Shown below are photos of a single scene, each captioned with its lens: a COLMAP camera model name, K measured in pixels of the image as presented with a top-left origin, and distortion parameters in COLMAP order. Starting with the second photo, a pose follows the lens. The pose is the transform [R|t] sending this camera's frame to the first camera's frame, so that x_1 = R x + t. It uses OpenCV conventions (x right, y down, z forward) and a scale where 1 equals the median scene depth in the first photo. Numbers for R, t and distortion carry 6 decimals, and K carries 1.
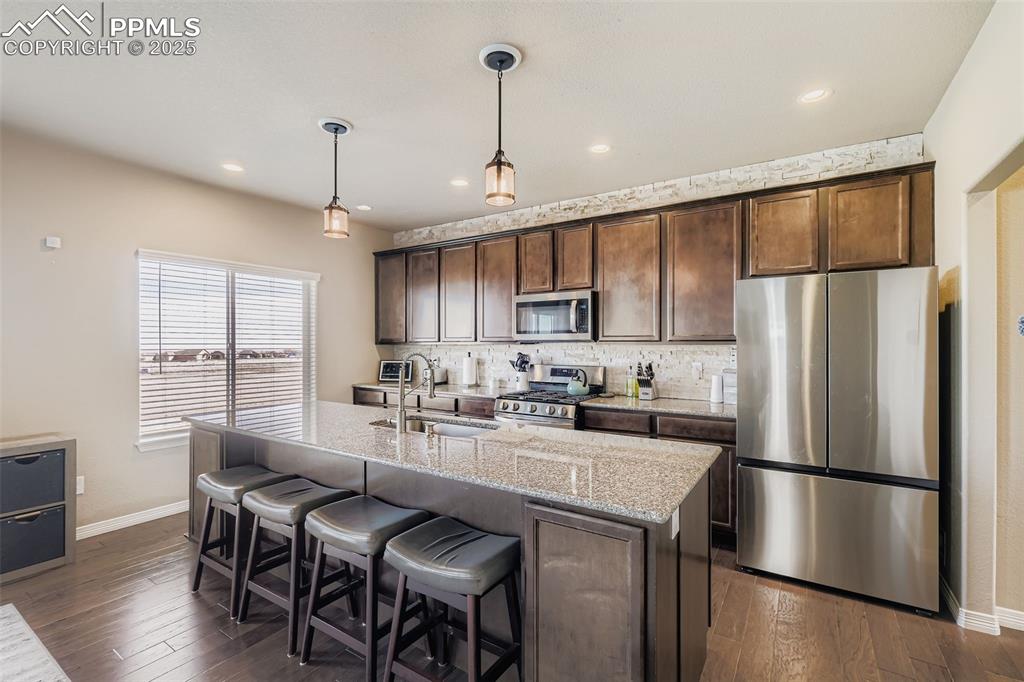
lens RADIAL K [[450.4, 0, 510.5], [0, 450.4, 342.7], [0, 0, 1]] dist [-0.001163, 0.000975]
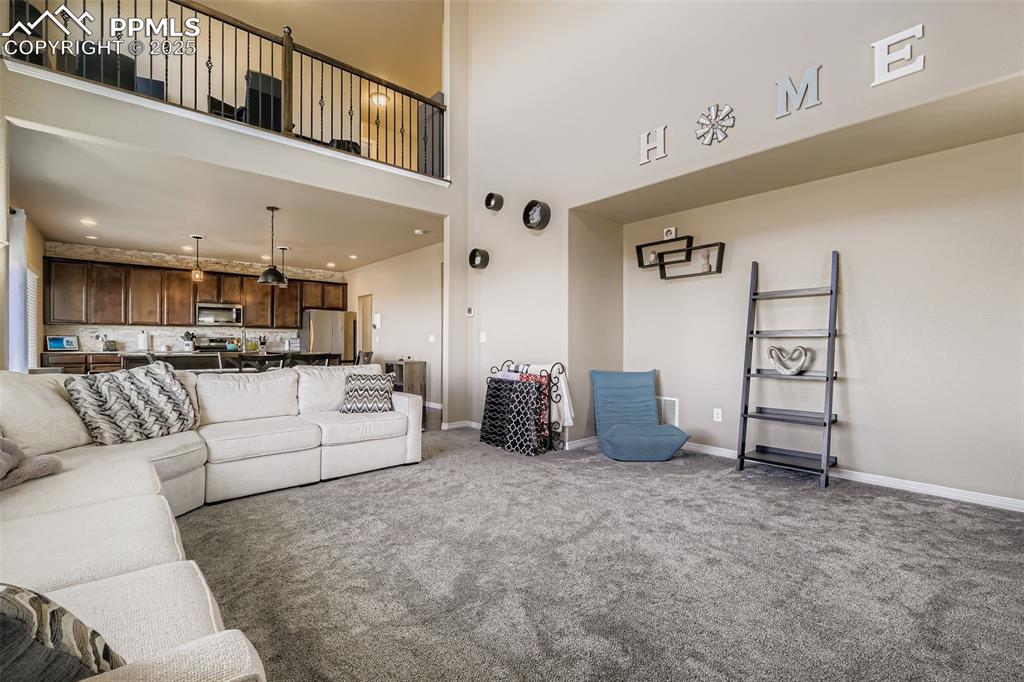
lens RADIAL K [[450.4, 0, 515.1], [0, 450.4, 344.0], [0, 0, 1]] dist [-0.001163, 0.000975]
pose [[0.258298, -0.000302, 0.966065, -1.930312], [-0.001562, 0.999999, 0.000730, 0.093962], [-0.966064, -0.001698, 0.258297, -1.114276]]
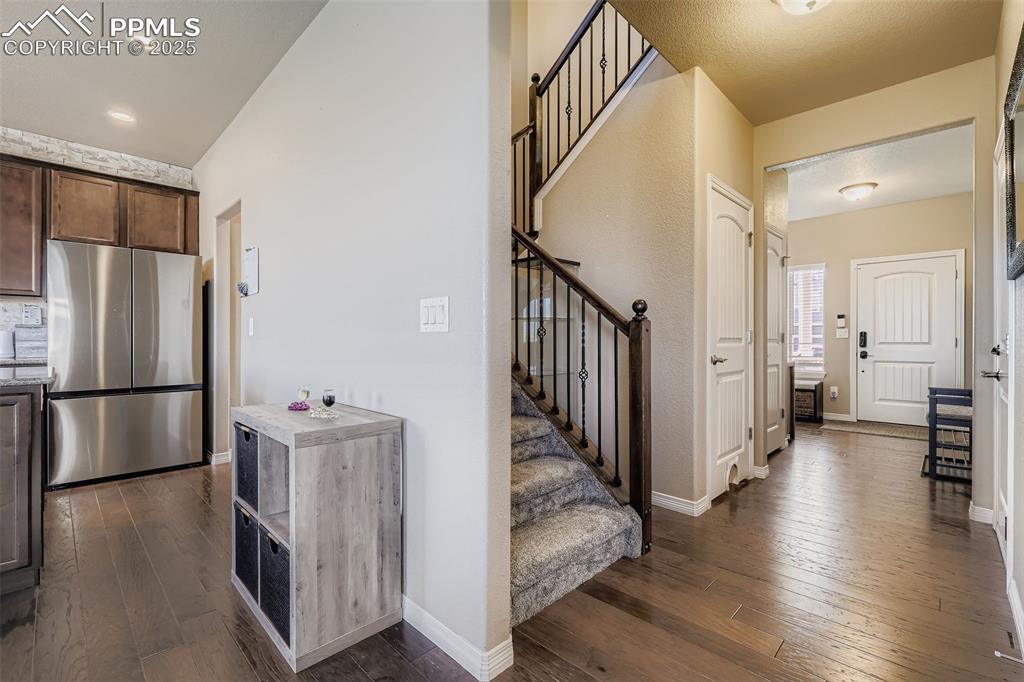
lens RADIAL K [[450.4, 0, 514.1], [0, 450.4, 339.6], [0, 0, 1]] dist [-0.001163, 0.000975]
pose [[0.190269, 0.000470, 0.981732, -0.318642], [-0.000185, 1.000000, -0.000442, 0.093250], [-0.981732, -0.000097, 0.190269, -0.308261]]
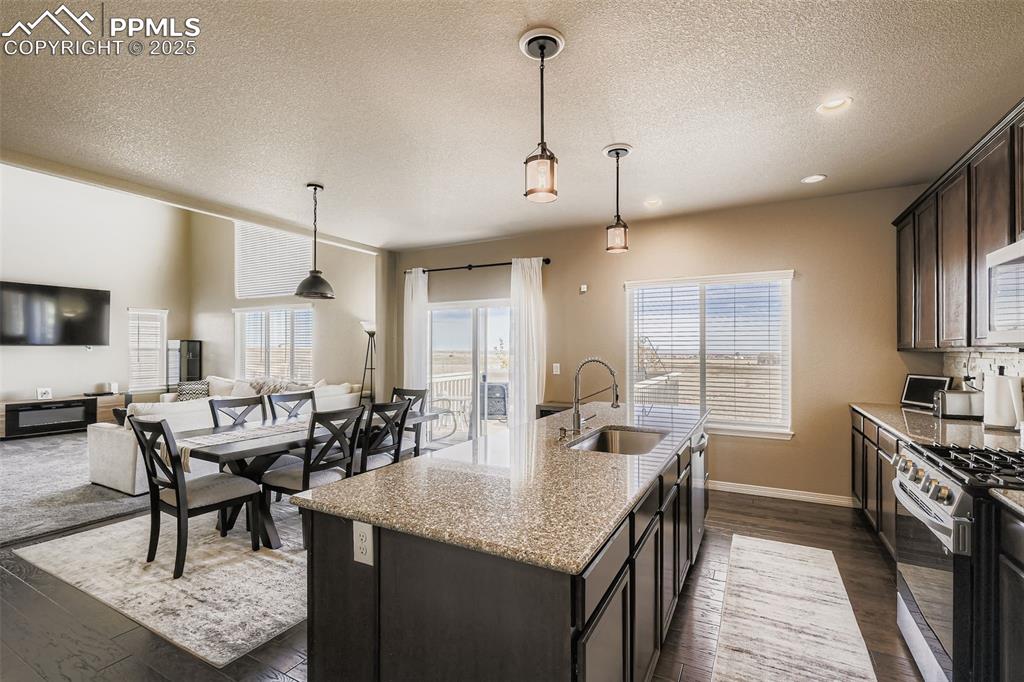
lens RADIAL K [[456.5, 0, 510.1], [0, 456.5, 346.9], [0, 0, 1]] dist [0.001339, 0.000457]
pose [[0.086669, -0.003913, -0.996230, 0.567869], [-0.004283, 0.999982, -0.004300, 0.001219], [0.996228, 0.004639, 0.086650, 0.526297]]
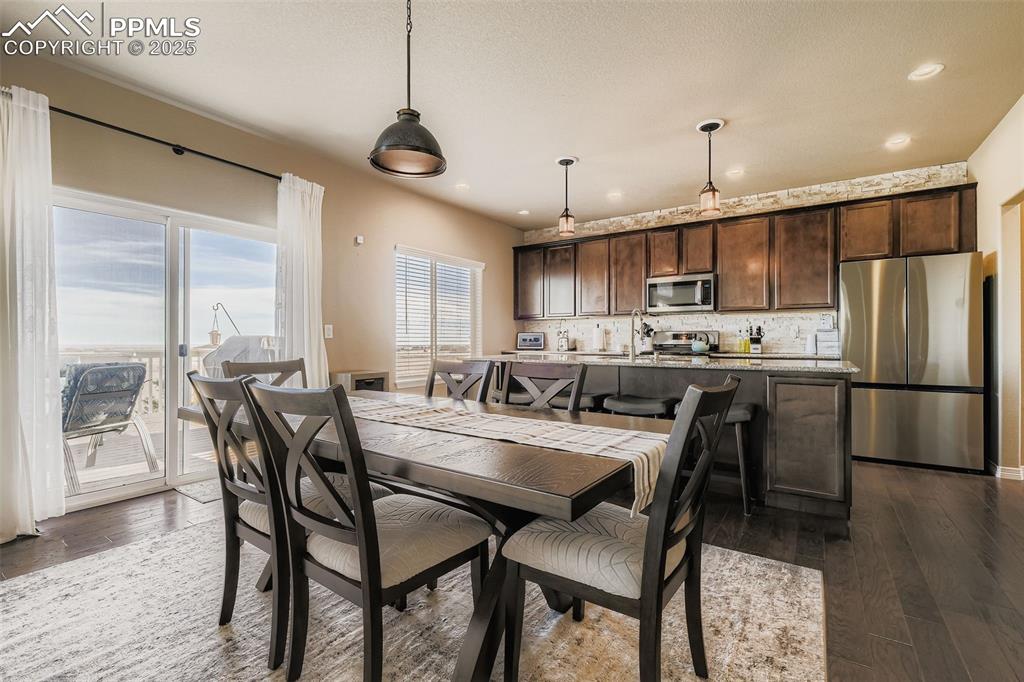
lens RADIAL K [[450.4, 0, 508.9], [0, 450.4, 338.2], [0, 0, 1]] dist [-0.001163, 0.000975]
pose [[0.999824, -0.000665, -0.018741, -0.453072], [0.000604, 0.999994, -0.003277, 0.091239], [0.018743, 0.003265, 0.999819, -0.405186]]
